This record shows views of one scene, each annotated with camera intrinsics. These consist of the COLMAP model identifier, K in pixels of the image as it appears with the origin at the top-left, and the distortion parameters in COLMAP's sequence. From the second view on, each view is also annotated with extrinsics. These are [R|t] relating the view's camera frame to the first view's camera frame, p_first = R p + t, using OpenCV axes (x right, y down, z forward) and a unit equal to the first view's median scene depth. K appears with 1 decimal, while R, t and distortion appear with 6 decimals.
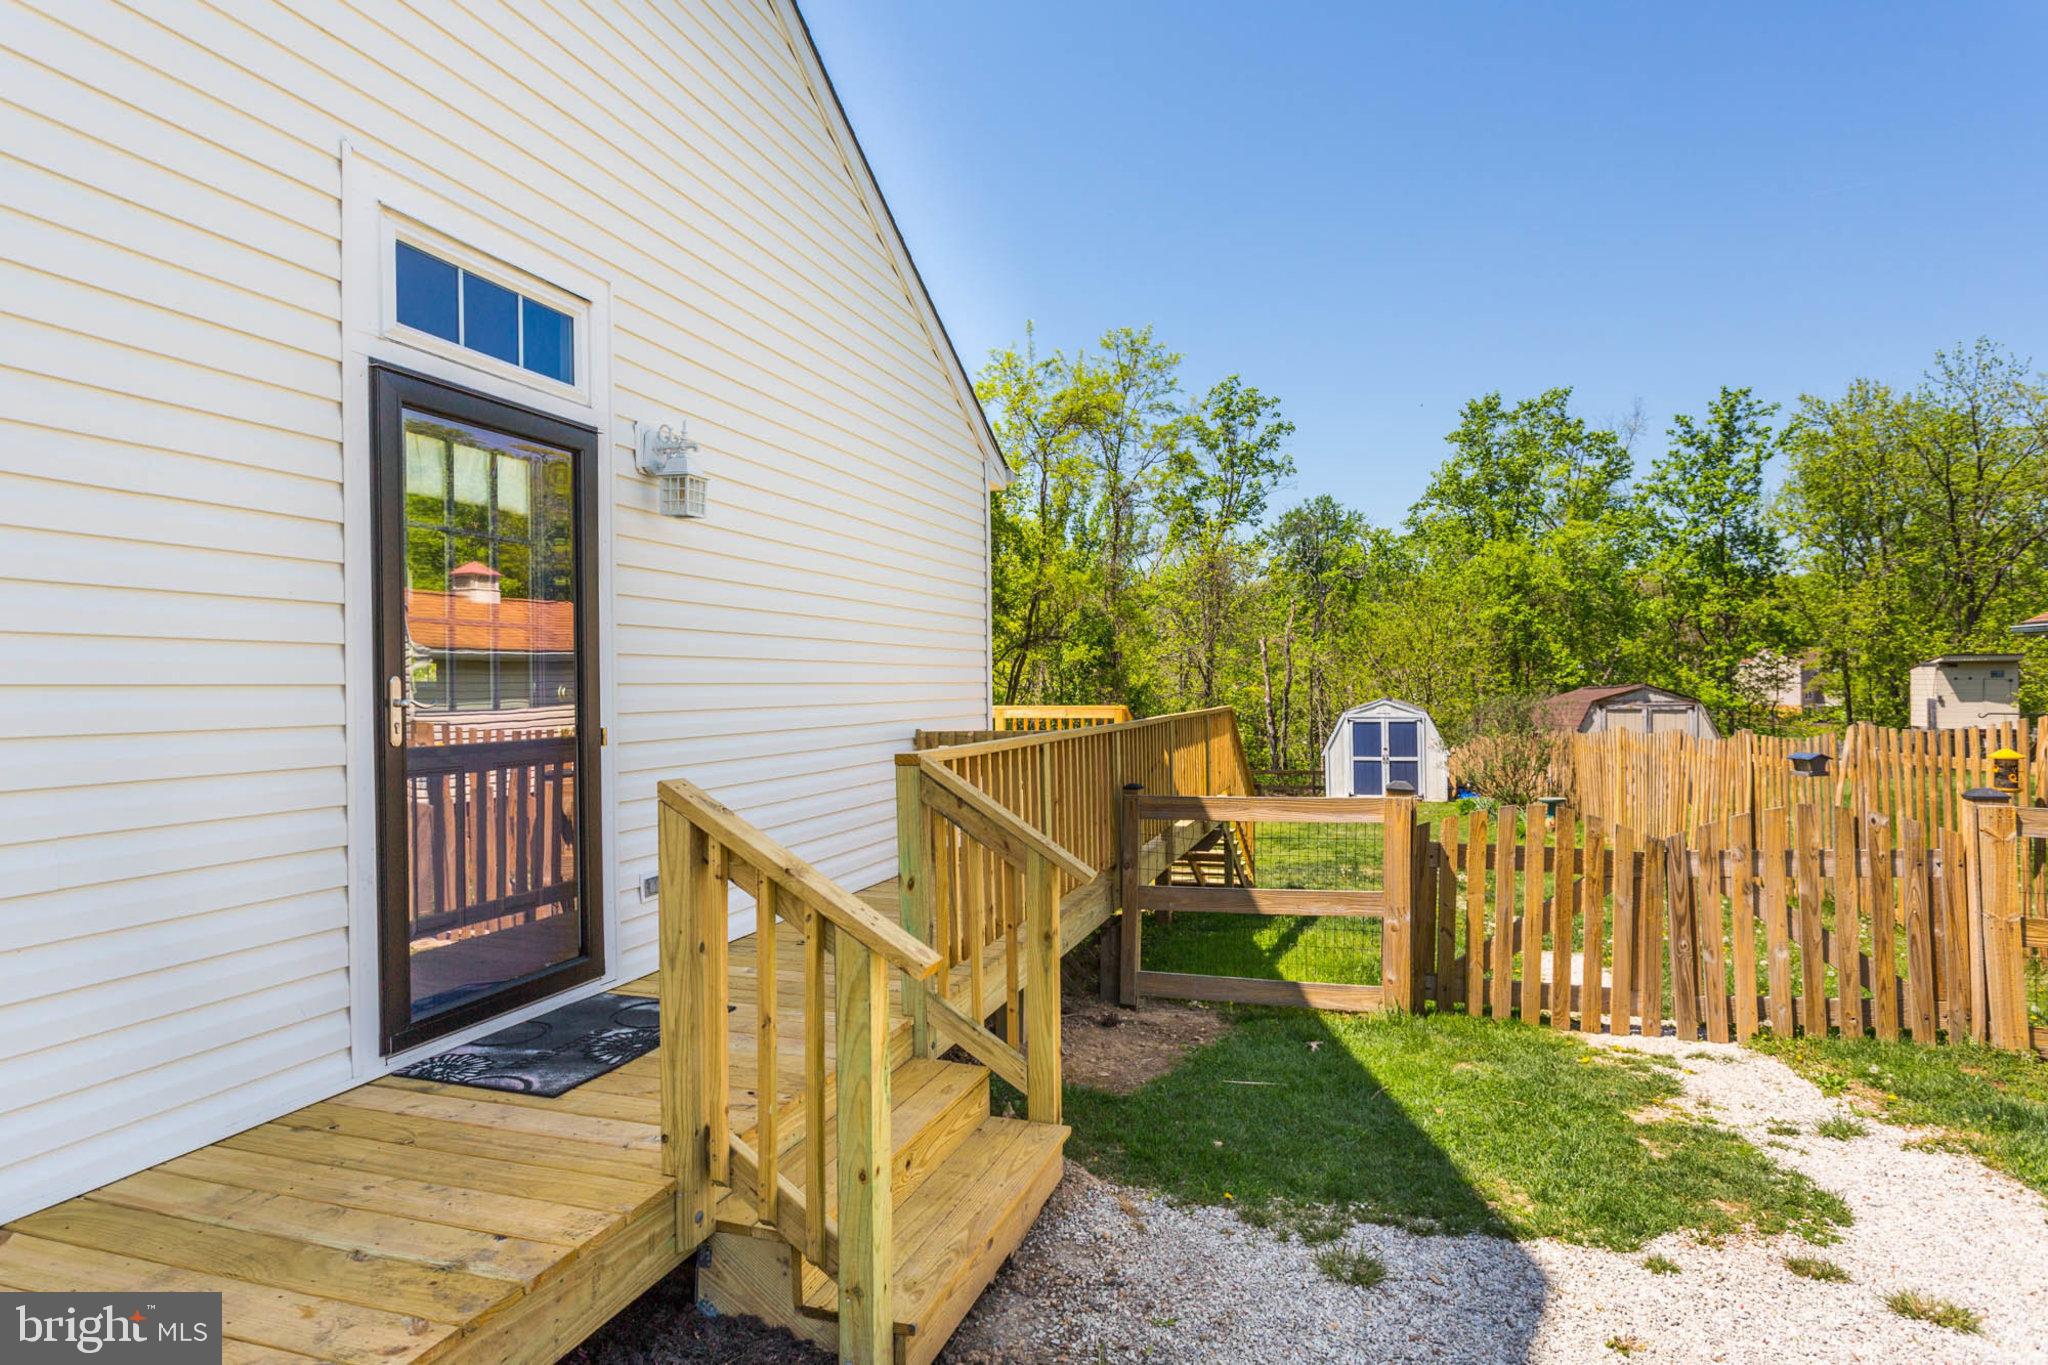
lens RADIAL K [[1128.5, 0, 1024.0], [0, 1128.5, 678.0], [0, 0, 1]] dist [-0.002484, -0.000031]
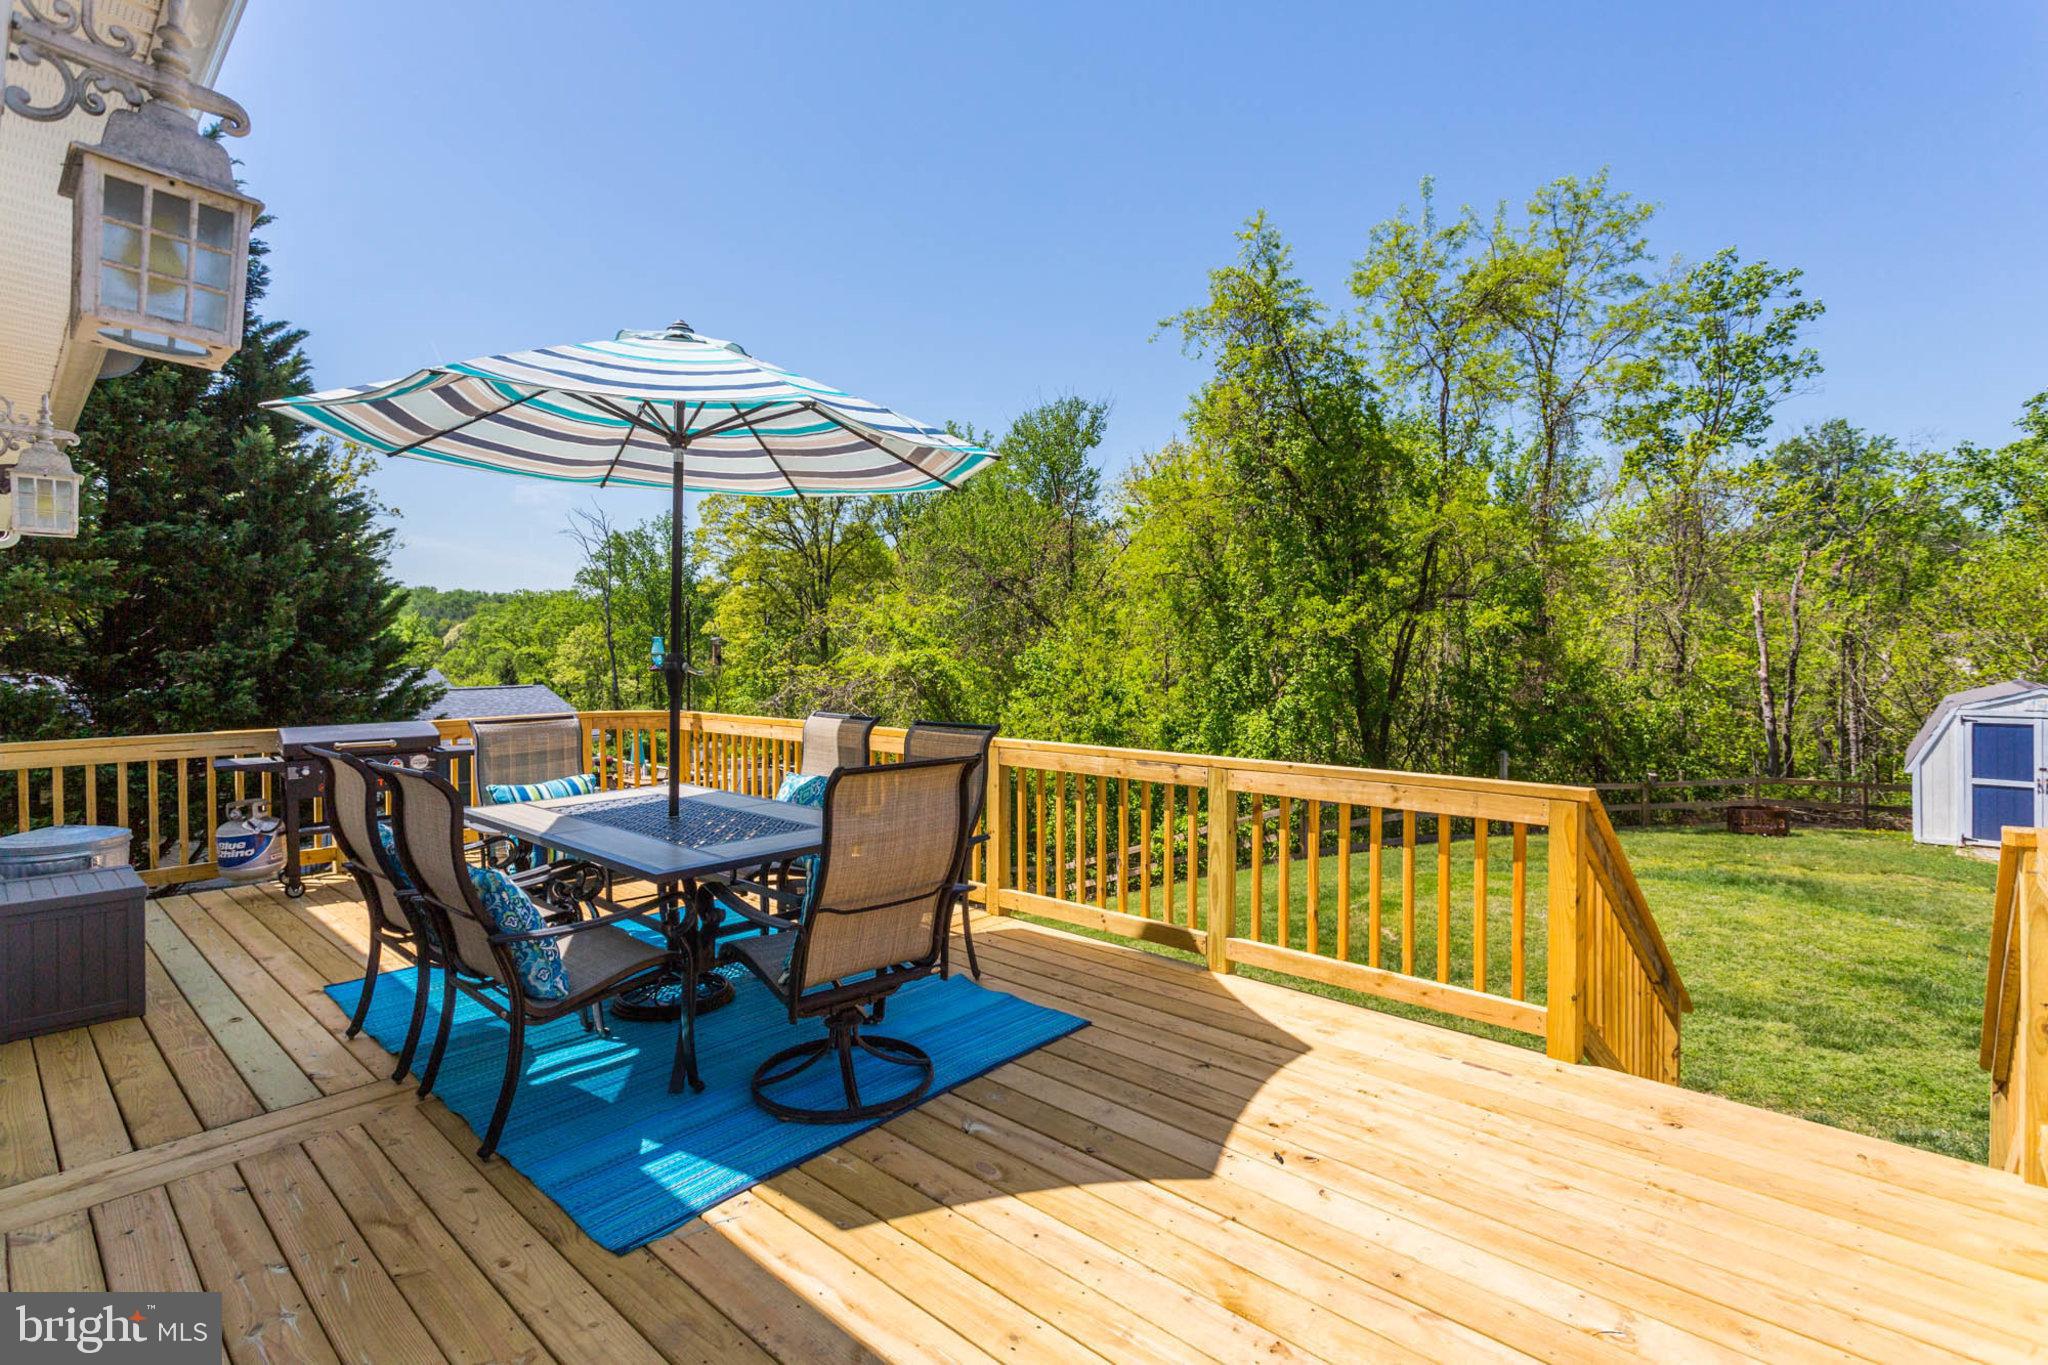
lens RADIAL K [[977.5, 0, 1038.1], [0, 977.5, 654.7], [0, 0, 1]] dist [0.001815, 0.000825]
pose [[0.922010, 0.009977, -0.387037, 0.019920], [-0.002937, 0.999819, 0.018776, -0.007102], [0.387154, -0.016175, 0.921873, 0.253990]]
